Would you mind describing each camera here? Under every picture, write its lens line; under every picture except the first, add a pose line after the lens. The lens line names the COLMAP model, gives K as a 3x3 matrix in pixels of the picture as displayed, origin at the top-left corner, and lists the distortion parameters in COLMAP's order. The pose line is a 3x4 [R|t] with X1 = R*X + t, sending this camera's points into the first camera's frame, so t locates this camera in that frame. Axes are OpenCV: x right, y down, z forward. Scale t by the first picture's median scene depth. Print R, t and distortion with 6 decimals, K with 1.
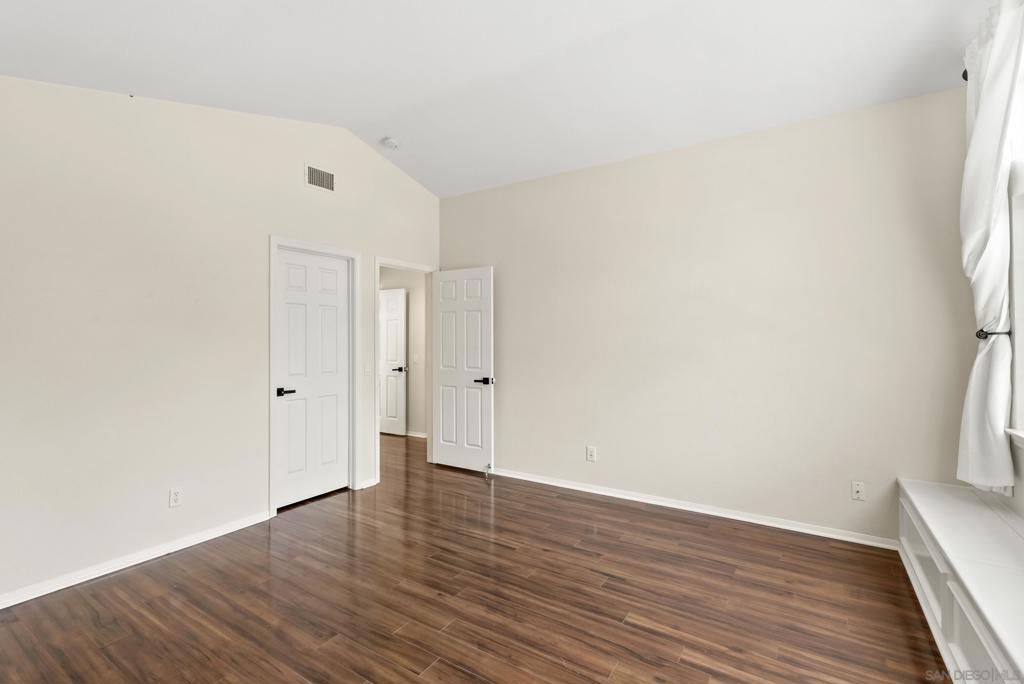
lens RADIAL K [[461.9, 0, 512.3], [0, 461.9, 342.9], [0, 0, 1]] dist [-0.004070, 0.000711]
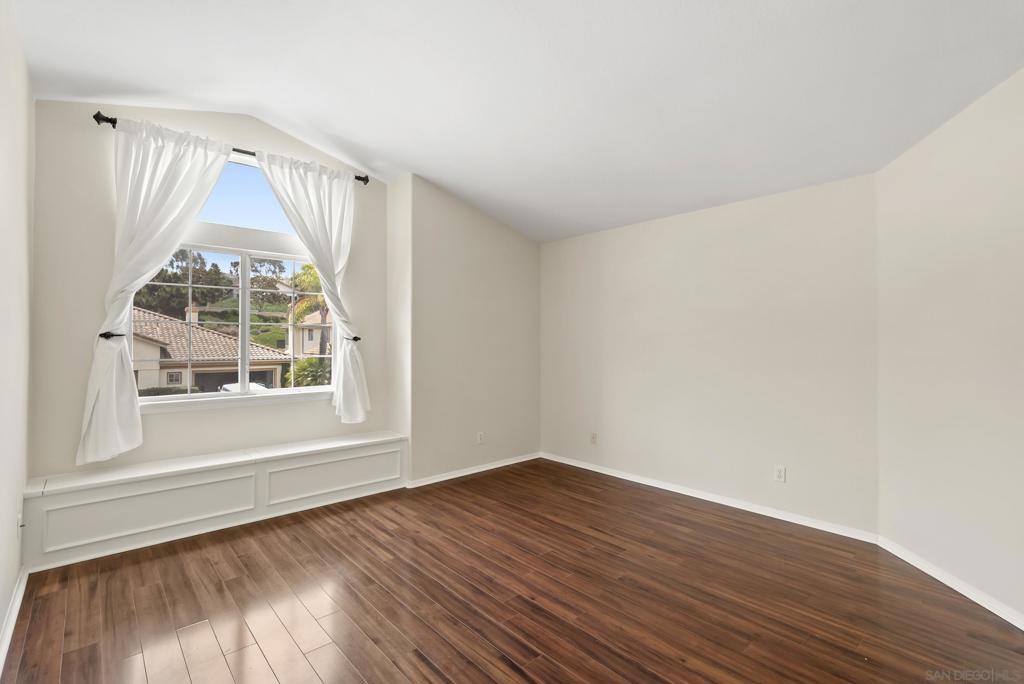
lens RADIAL K [[461.9, 0, 512.6], [0, 461.9, 342.5], [0, 0, 1]] dist [-0.004070, 0.000711]
pose [[-0.964792, -0.005592, 0.262956, -0.397678], [-0.003869, 0.999968, 0.007072, -0.009149], [-0.262987, 0.005806, -0.964782, 2.096171]]
